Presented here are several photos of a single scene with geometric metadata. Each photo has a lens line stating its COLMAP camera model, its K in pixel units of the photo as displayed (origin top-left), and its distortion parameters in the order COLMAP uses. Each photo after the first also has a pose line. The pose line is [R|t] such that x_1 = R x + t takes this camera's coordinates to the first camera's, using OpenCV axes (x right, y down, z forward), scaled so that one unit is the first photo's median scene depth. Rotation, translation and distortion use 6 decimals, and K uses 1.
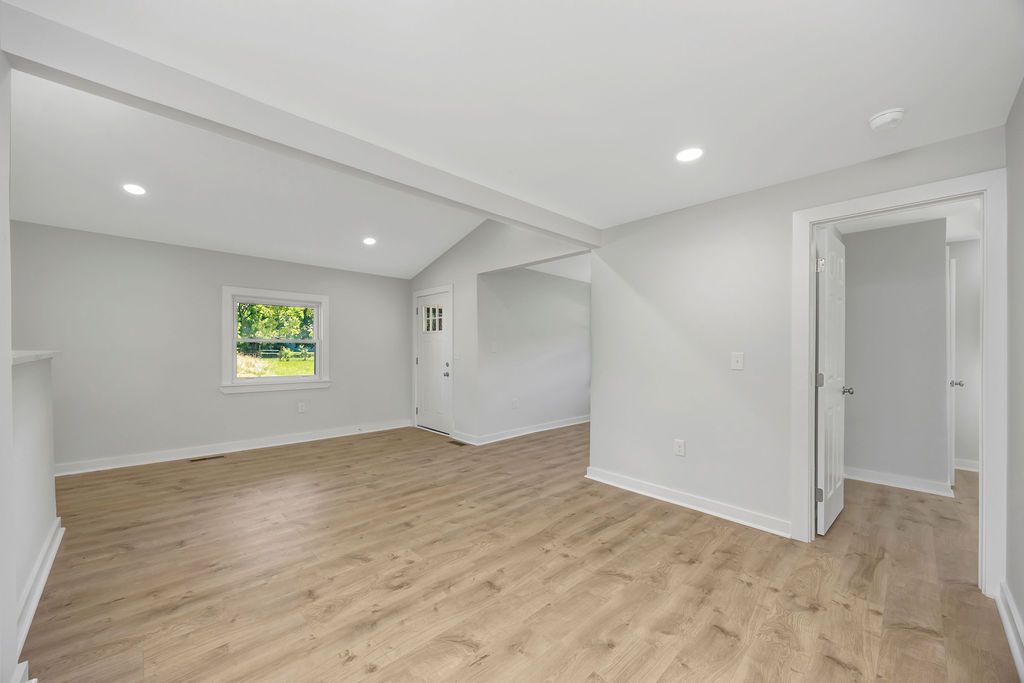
lens RADIAL K [[393.3, 0, 502.2], [0, 393.3, 344.2], [0, 0, 1]] dist [-0.001188, -0.000124]
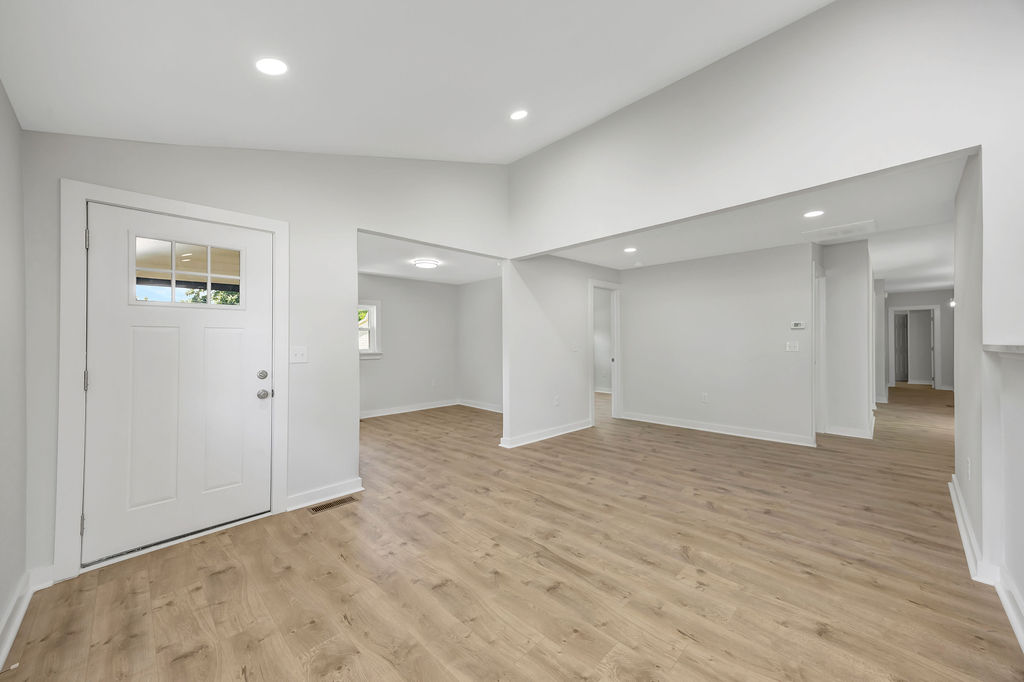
lens RADIAL K [[384.9, 0, 515.6], [0, 384.9, 335.0], [0, 0, 1]] dist [0.003369, -0.001255]
pose [[-0.040684, 0.019678, 0.998978, -1.146511], [-0.002166, 0.999802, -0.019783, 0.017956], [-0.999170, -0.002969, -0.040633, 1.218484]]
